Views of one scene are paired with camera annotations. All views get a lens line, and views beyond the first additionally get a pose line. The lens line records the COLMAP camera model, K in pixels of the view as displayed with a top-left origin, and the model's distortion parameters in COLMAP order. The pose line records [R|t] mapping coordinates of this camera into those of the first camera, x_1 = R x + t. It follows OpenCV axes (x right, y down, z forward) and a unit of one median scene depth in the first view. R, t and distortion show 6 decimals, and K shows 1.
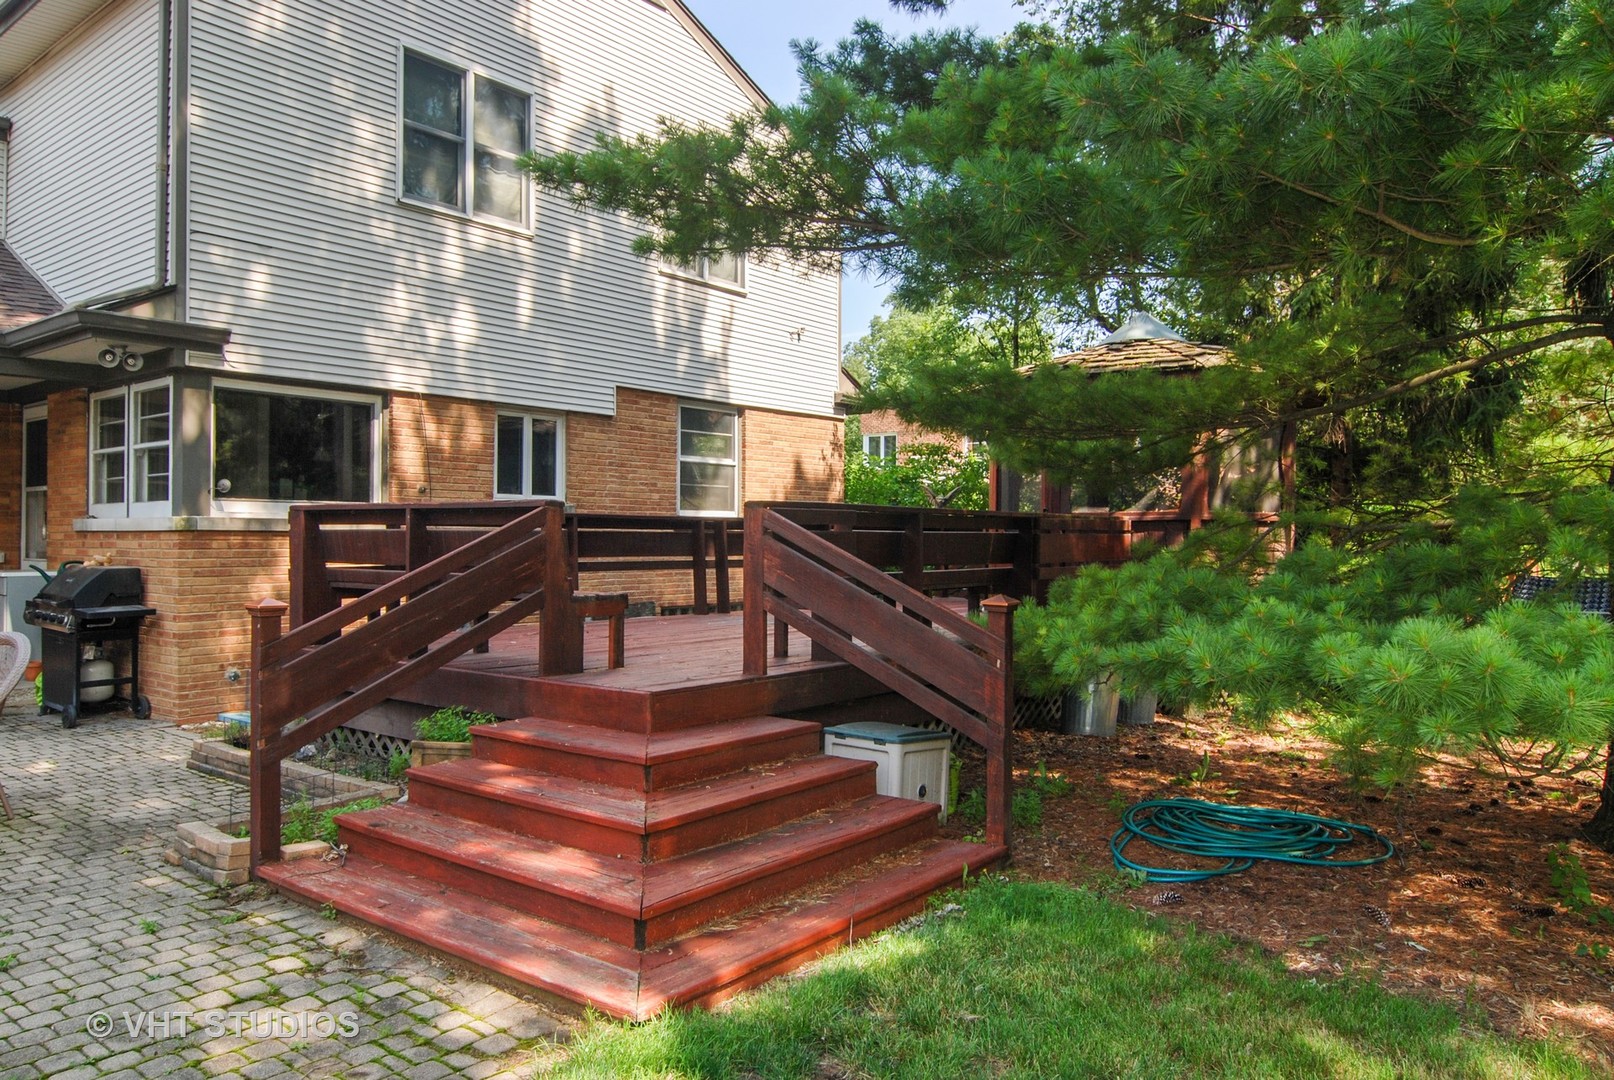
lens RADIAL K [[1100.6, 0, 807.0], [0, 1100.6, 540.0], [0, 0, 1]] dist [-0.001089, 0.000849]
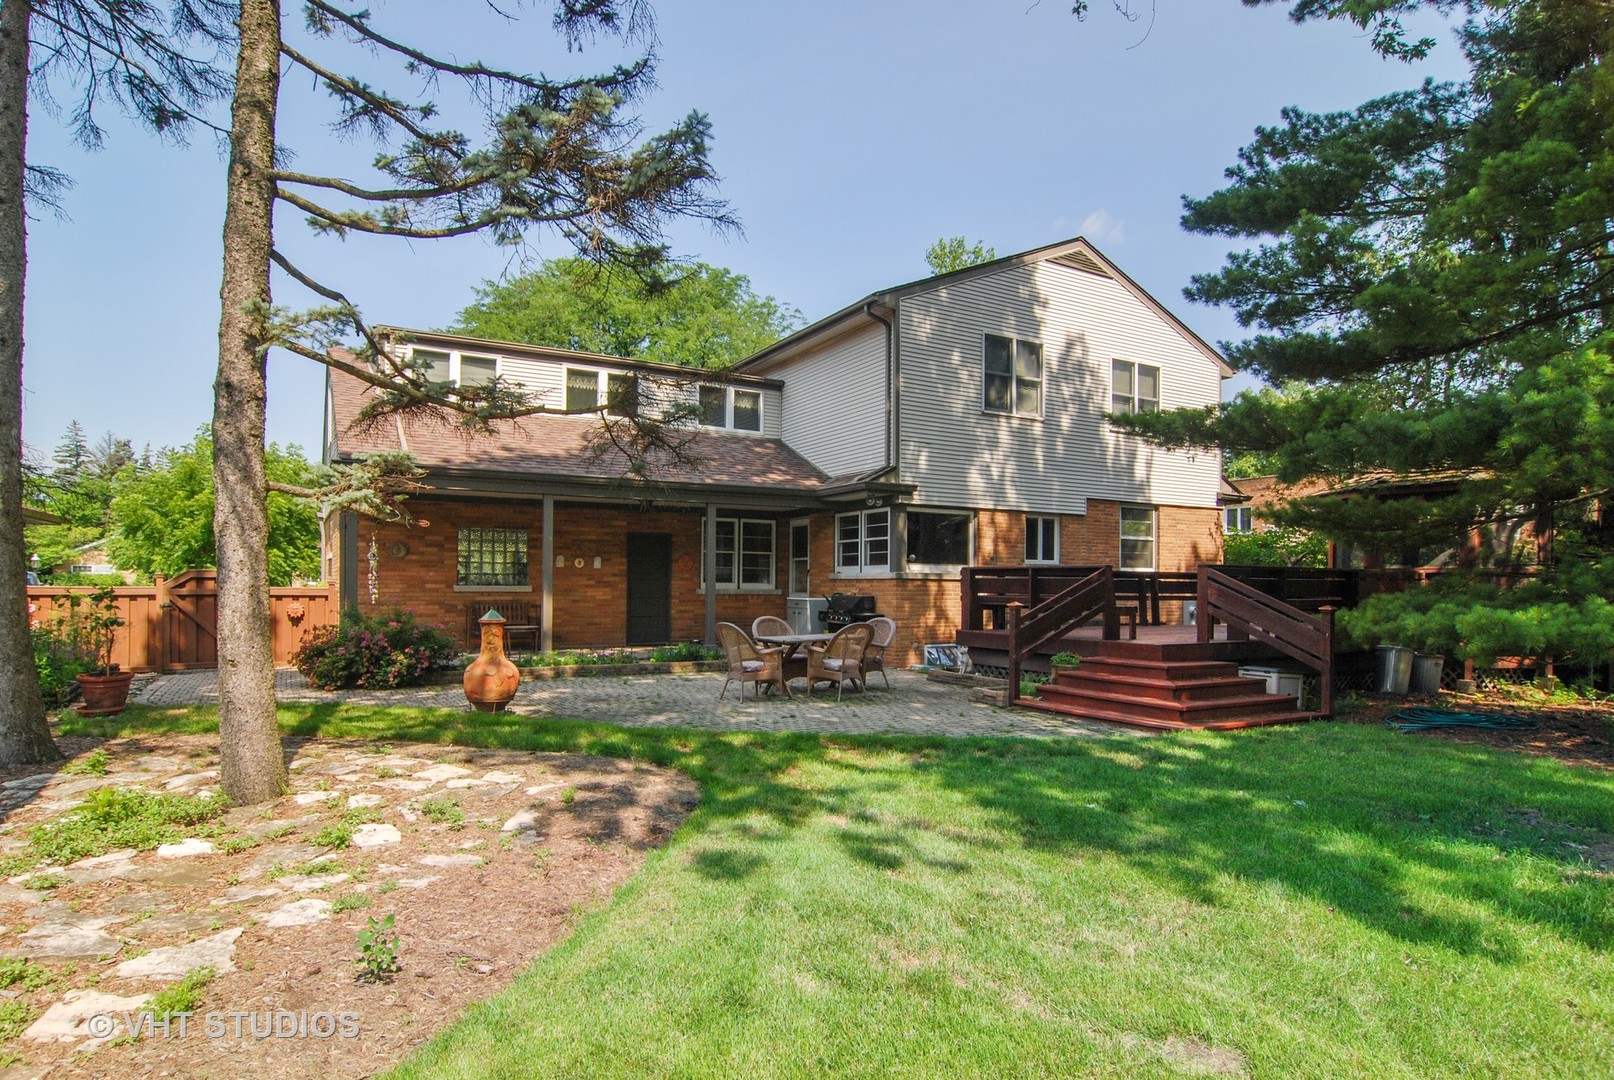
lens RADIAL K [[893.1, 0, 782.6], [0, 893.1, 593.7], [0, 0, 1]] dist [0.000123, -0.000151]
pose [[0.923873, 0.006343, -0.382647, -0.091238], [-0.004474, 0.999973, 0.005774, 0.010655], [0.382673, -0.003623, 0.923877, -0.643421]]
